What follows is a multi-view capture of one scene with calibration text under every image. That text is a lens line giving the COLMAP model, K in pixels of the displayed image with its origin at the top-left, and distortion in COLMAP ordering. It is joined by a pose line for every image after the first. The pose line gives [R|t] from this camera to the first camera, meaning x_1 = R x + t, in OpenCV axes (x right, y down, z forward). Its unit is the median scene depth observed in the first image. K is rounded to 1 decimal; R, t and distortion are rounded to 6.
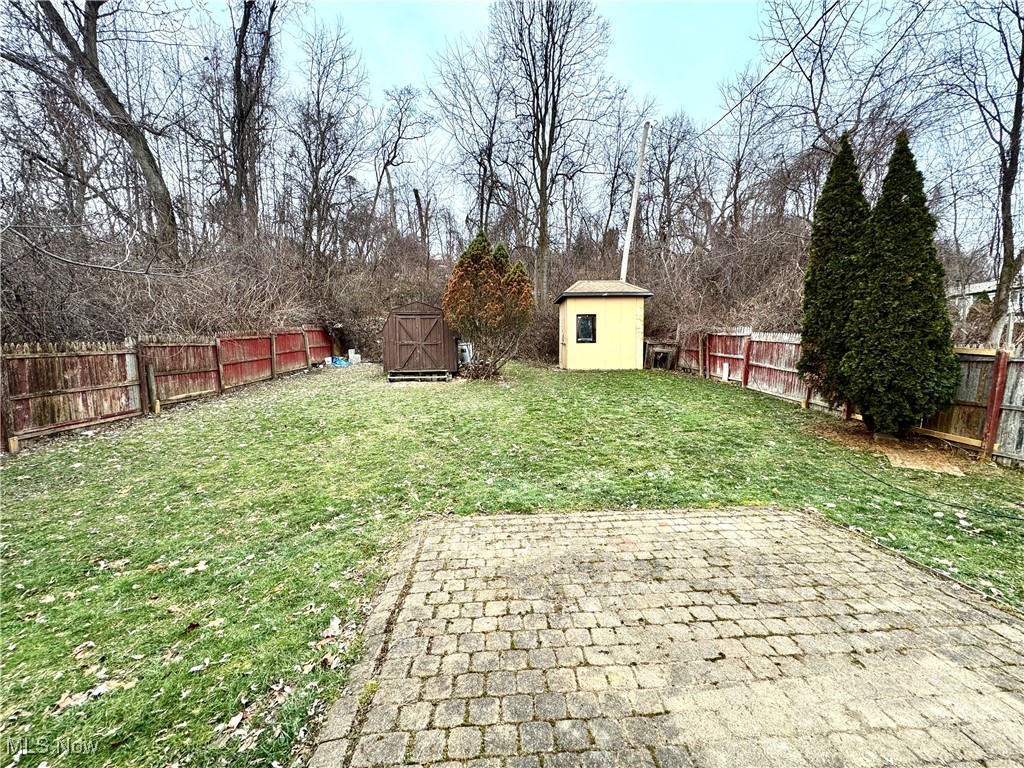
lens RADIAL K [[408.5, 0, 513.1], [0, 408.5, 379.8], [0, 0, 1]] dist [0.000557, -0.000096]
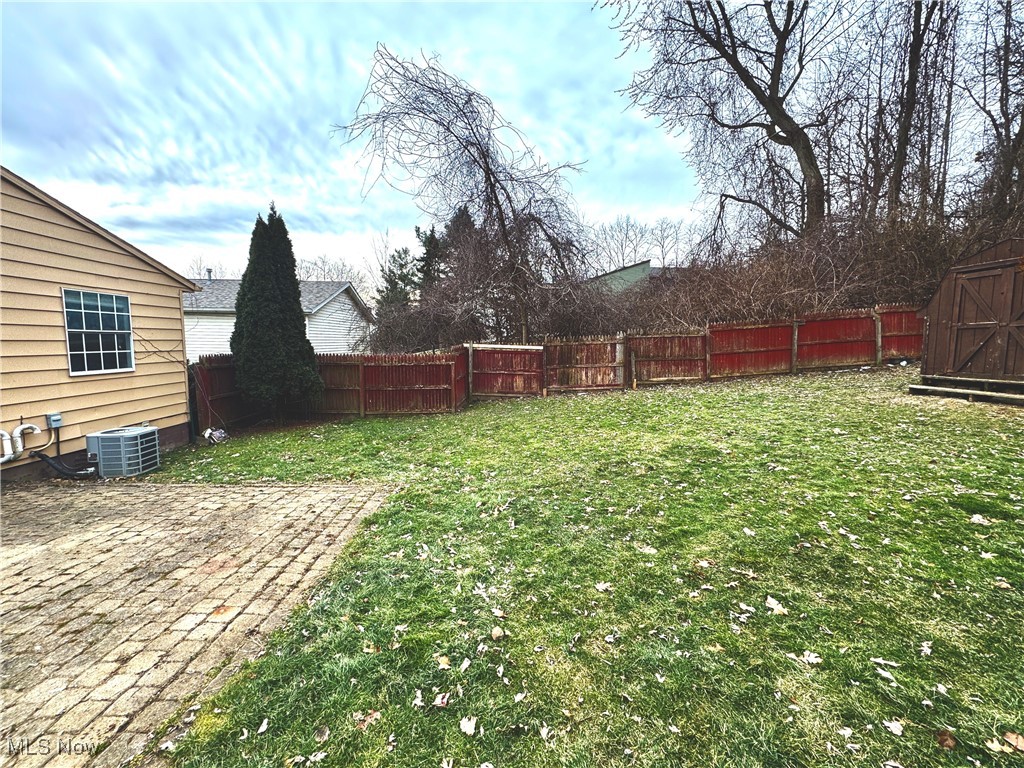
lens RADIAL K [[408.5, 0, 515.9], [0, 408.5, 383.6], [0, 0, 1]] dist [0.000557, -0.000096]
pose [[-0.036925, 0.100689, -0.994232, 0.504672], [-0.069650, 0.992232, 0.103074, -0.050834], [0.996888, 0.073054, -0.029625, 0.770580]]
